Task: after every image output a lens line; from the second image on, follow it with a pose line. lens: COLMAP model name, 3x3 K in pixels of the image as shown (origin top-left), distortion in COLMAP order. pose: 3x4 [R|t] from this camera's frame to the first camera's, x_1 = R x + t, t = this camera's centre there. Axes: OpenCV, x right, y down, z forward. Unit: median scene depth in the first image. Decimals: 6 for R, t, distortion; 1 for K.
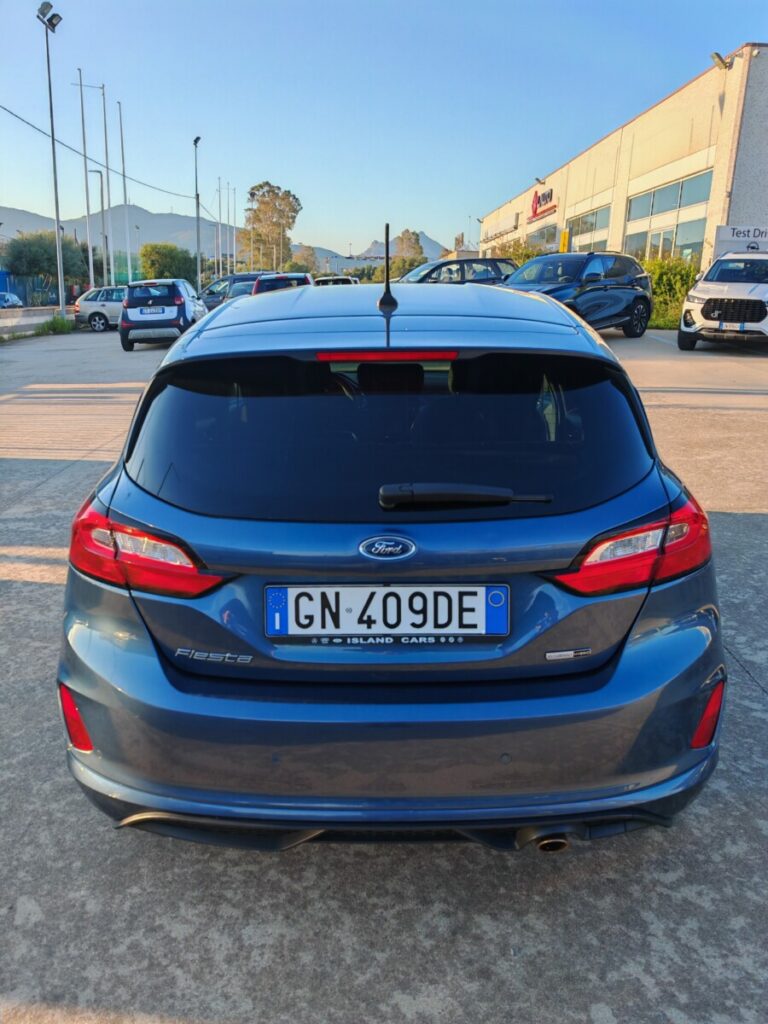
lens RADIAL K [[838.0, 0, 381.4], [0, 838.0, 512.7], [0, 0, 1]] dist [-0.008180, 0.005125]
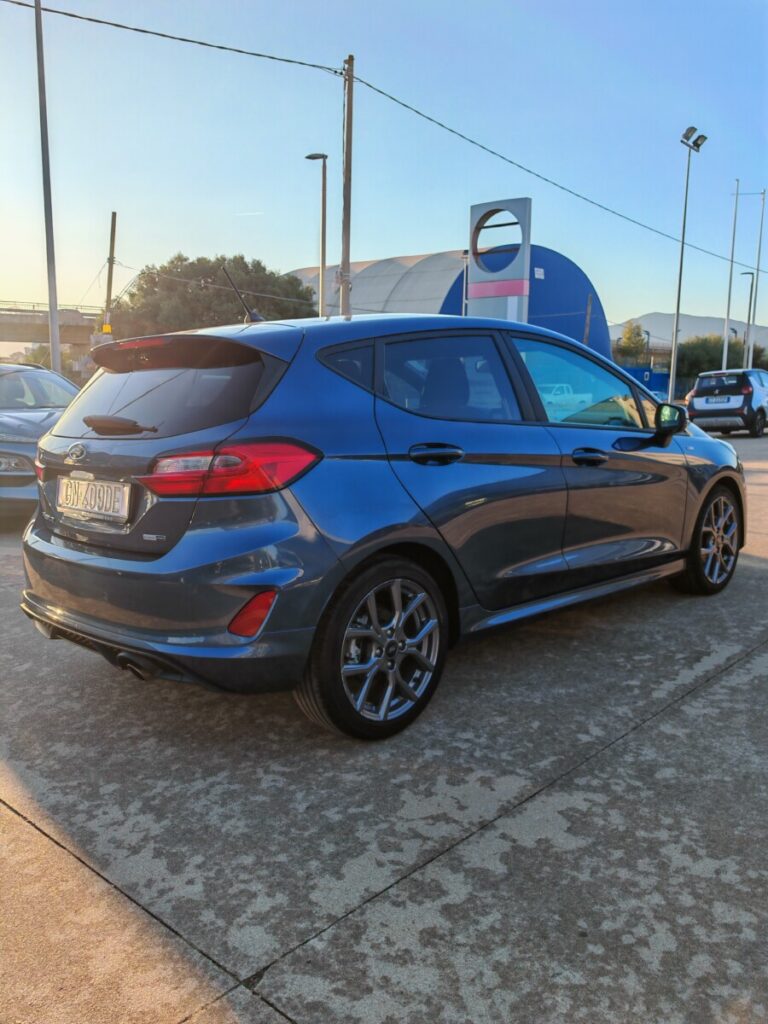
lens RADIAL K [[838.0, 0, 381.4], [0, 838.0, 512.7], [0, 0, 1]] dist [-0.008180, 0.005125]
pose [[0.720169, 0.091771, -0.687702, 1.340463], [-0.172770, 0.983710, -0.049654, 0.117149], [0.671943, 0.154574, 0.724293, 0.185200]]
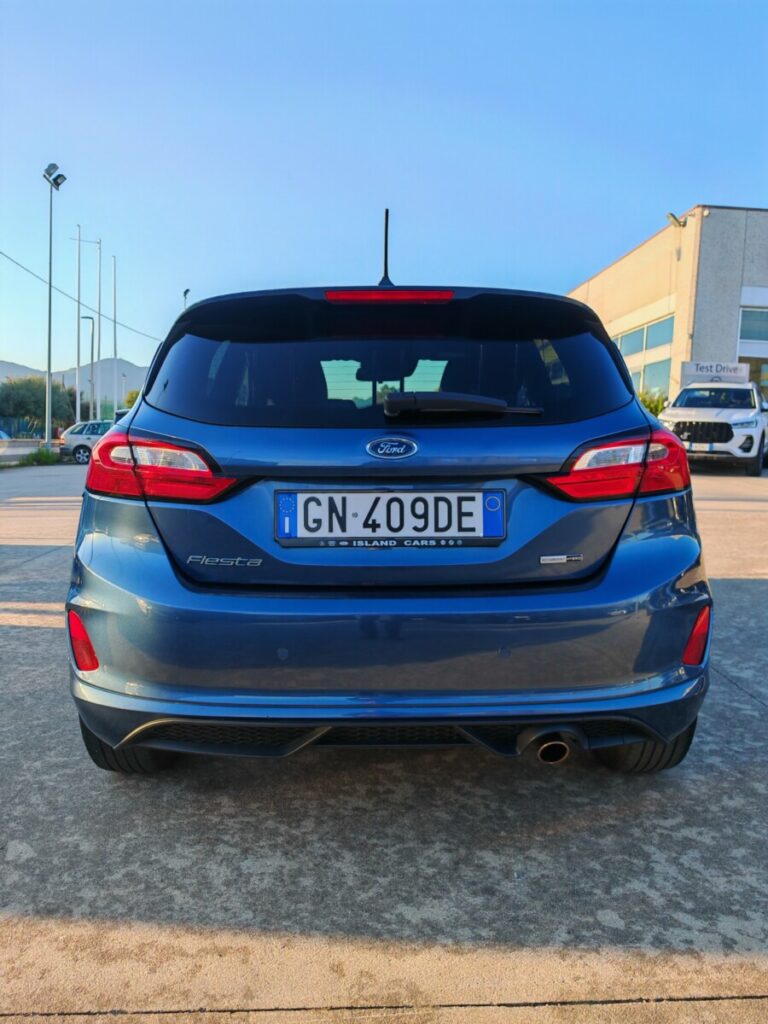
lens RADIAL K [[844.7, 0, 384.0], [0, 844.7, 512.0], [0, 0, 1]] dist [-0.008658, -0.003977]
pose [[0.999595, 0.005192, 0.027989, -0.028048], [-0.000240, 0.984733, -0.174072, 0.265028], [-0.028465, 0.173995, 0.984335, -0.048787]]
